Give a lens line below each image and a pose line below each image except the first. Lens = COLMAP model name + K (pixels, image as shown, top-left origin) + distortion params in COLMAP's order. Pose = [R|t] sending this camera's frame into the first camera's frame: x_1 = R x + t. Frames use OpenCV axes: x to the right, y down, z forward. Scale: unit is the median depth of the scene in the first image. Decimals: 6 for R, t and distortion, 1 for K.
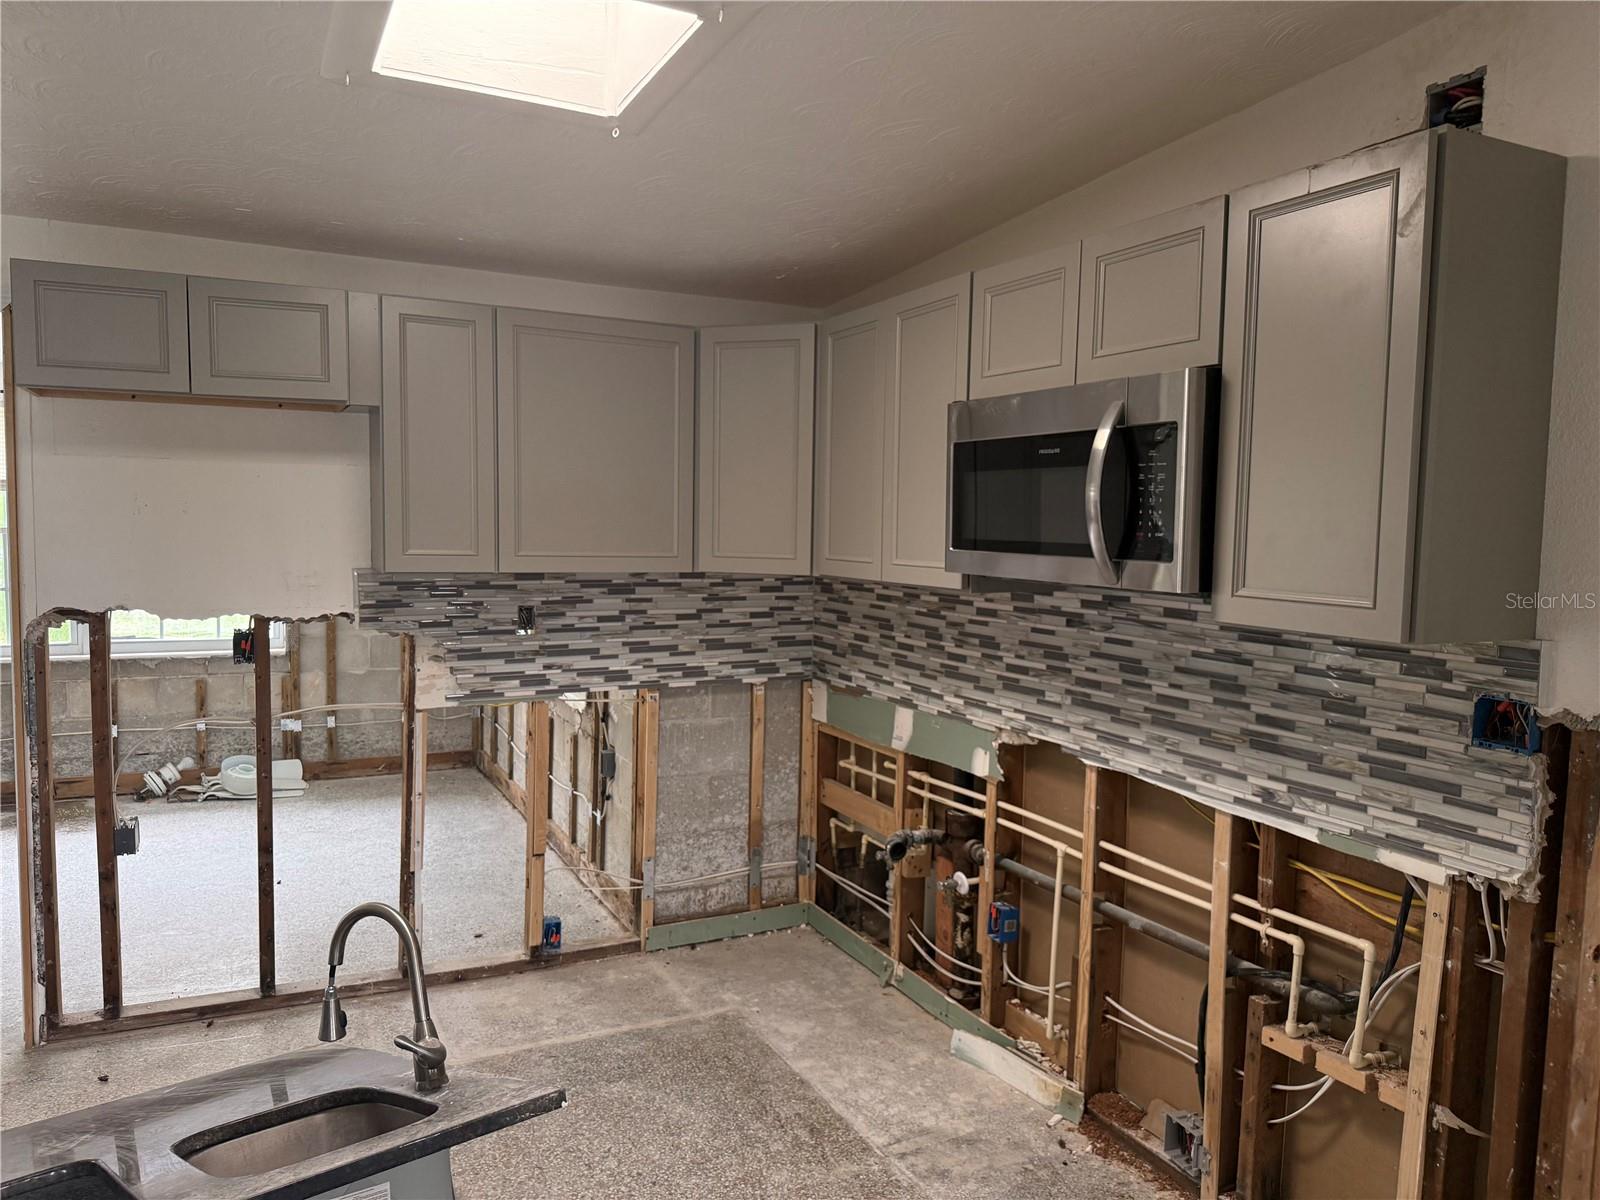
lens RADIAL K [[1135.5, 0, 787.2], [0, 1135.5, 606.3], [0, 0, 1]] dist [0.013121, -0.030876]
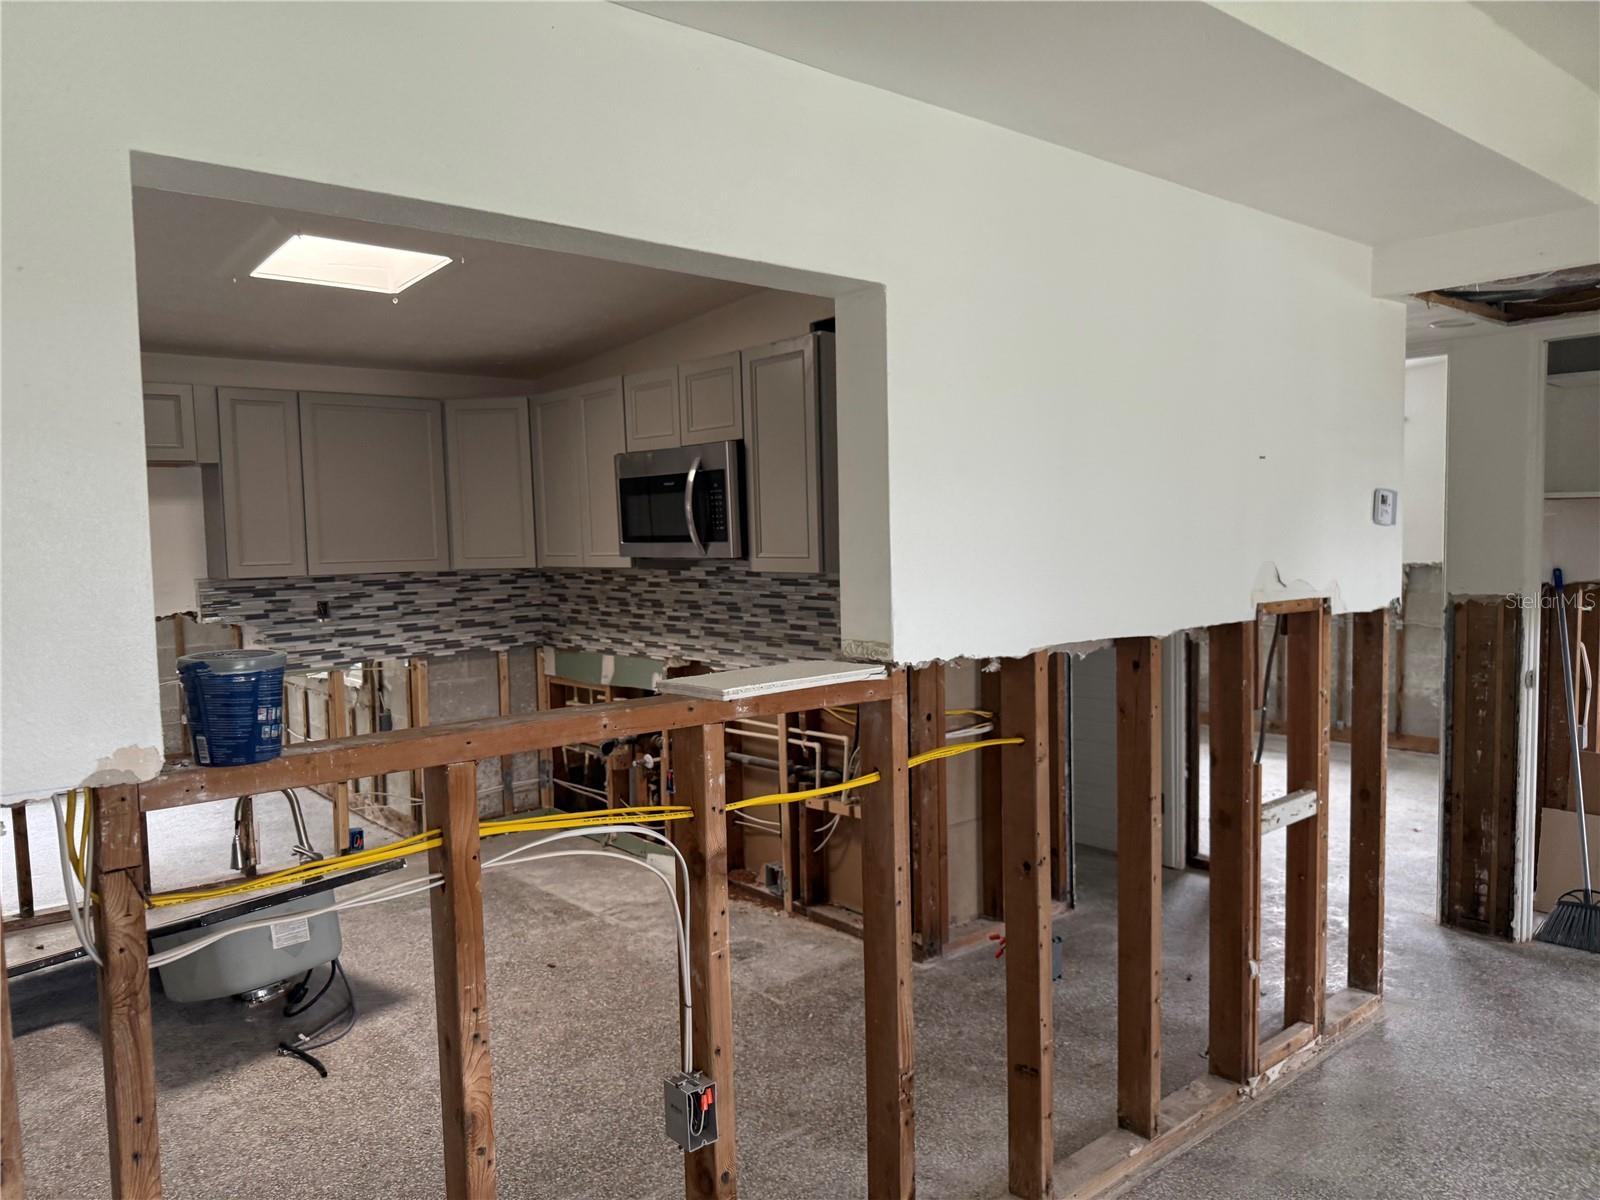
lens RADIAL K [[1135.5, 0, 827.0], [0, 1135.5, 589.3], [0, 0, 1]] dist [0.013121, -0.030876]
pose [[0.964097, -0.056947, 0.259371, 0.001306], [0.062473, 0.997961, -0.013107, 0.047543], [-0.258096, 0.028840, 0.965689, -0.552311]]
